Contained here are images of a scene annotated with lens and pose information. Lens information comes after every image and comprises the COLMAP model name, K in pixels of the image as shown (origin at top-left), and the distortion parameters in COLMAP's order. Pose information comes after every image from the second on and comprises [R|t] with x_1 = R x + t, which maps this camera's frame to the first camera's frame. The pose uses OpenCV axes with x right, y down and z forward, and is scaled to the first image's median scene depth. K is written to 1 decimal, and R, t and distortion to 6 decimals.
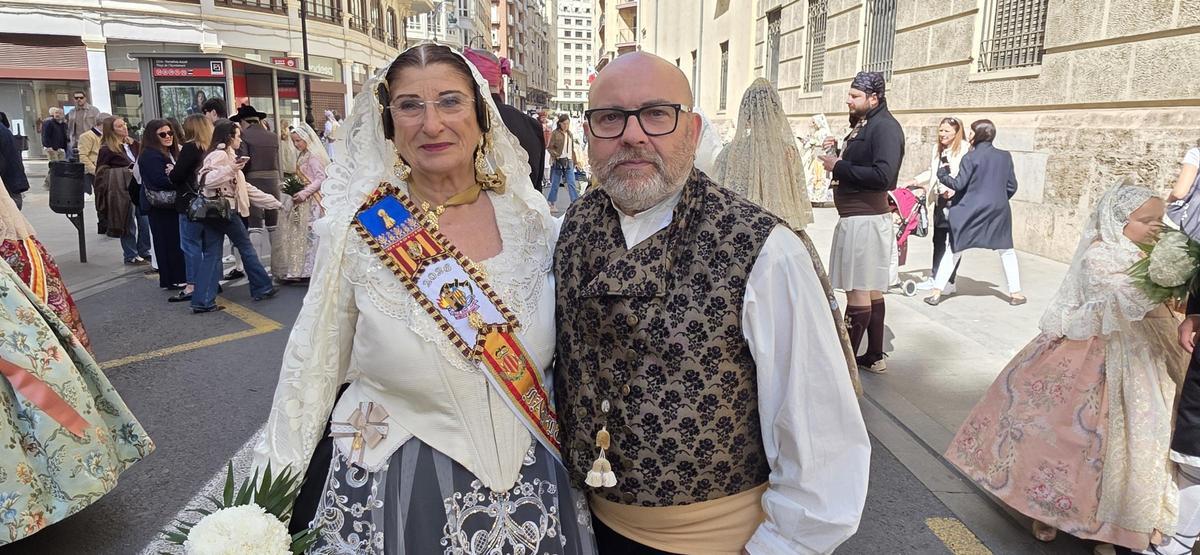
lens RADIAL K [[760.6, 0, 591.1], [0, 760.6, 273.4], [0, 0, 1]] dist [-0.002868, 0.001974]
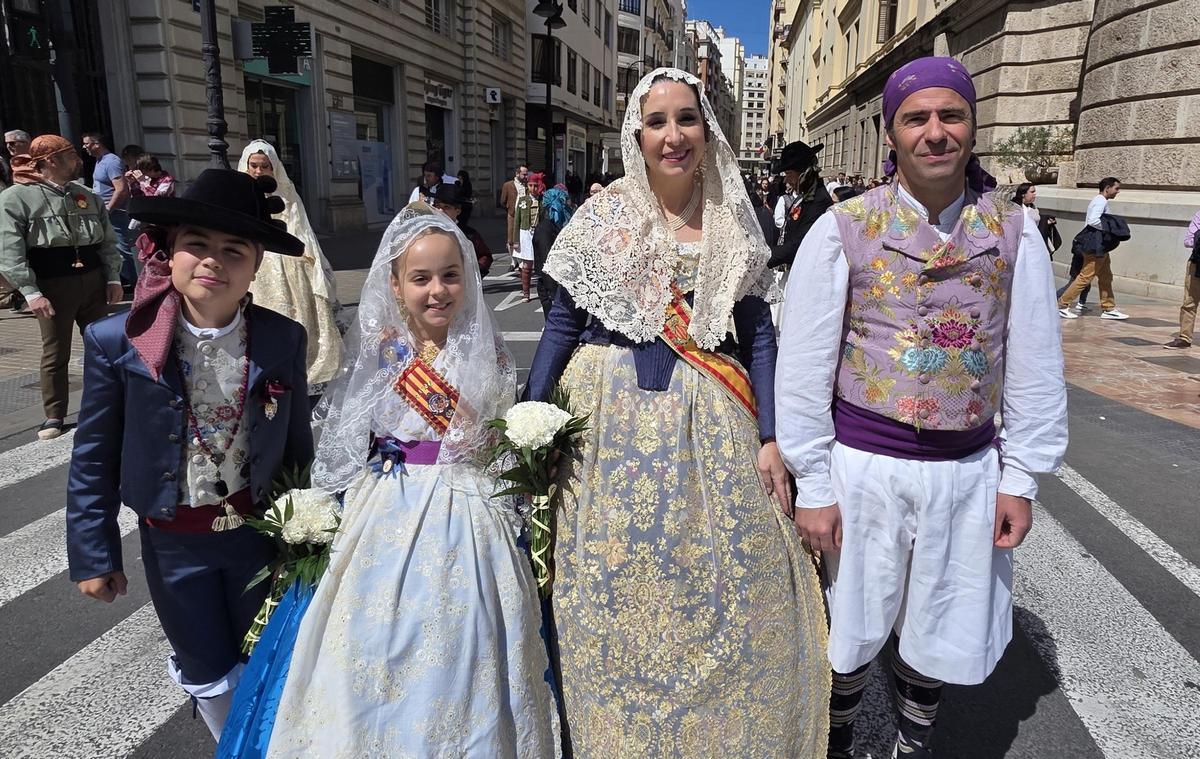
lens RADIAL K [[780.2, 0, 600.8], [0, 780.2, 350.7], [0, 0, 1]] dist [0.000571, 0.000179]
pose [[0.976882, 0.053010, -0.207101, 0.083545], [-0.048367, 0.998453, 0.027420, 0.331240], [0.208234, -0.016769, 0.977935, -1.658676]]
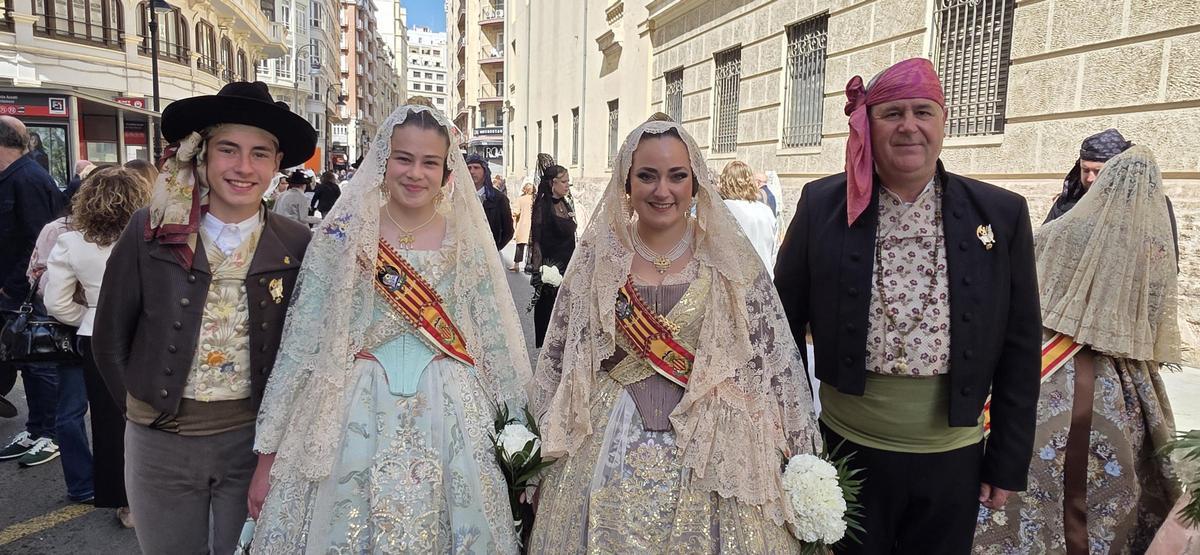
lens RADIAL K [[764.8, 0, 589.4], [0, 764.8, 272.2], [0, 0, 1]] dist [0.001527, -0.002540]
pose [[0.980415, -0.004720, 0.196888, -0.047307], [0.019043, 0.997300, -0.070921, -0.010464], [-0.196021, 0.073282, 0.977858, 0.045101]]
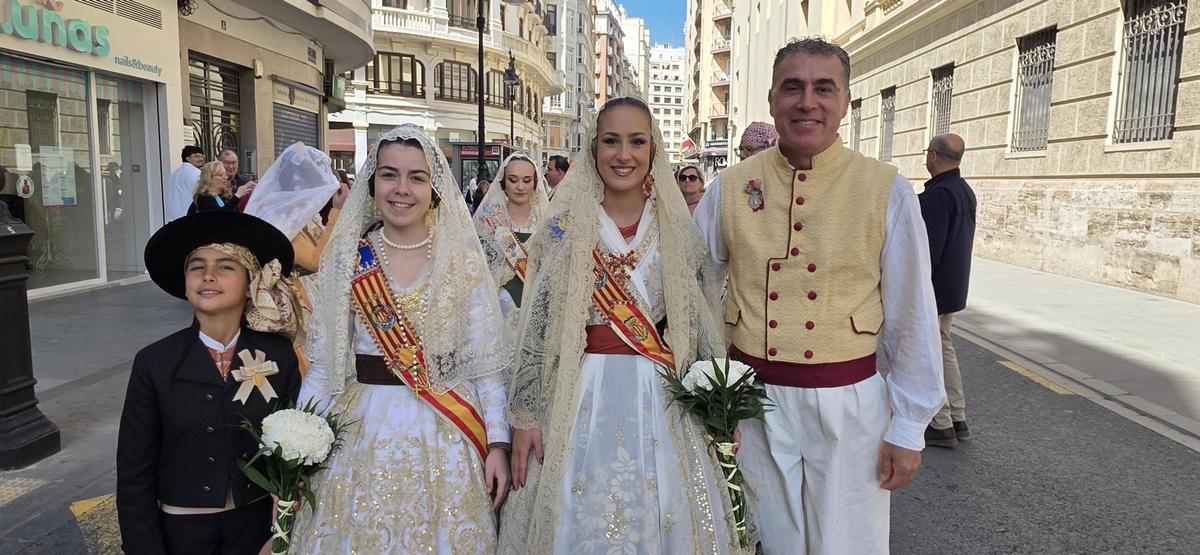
lens RADIAL K [[777.0, 0, 589.8], [0, 777.0, 276.8], [0, 0, 1]] dist [0.002526, -0.000292]
pose [[0.994546, 0.021037, -0.102152, -0.048240], [-0.028619, 0.996896, -0.073338, 0.074979], [0.100293, 0.075861, 0.992062, -0.381654]]
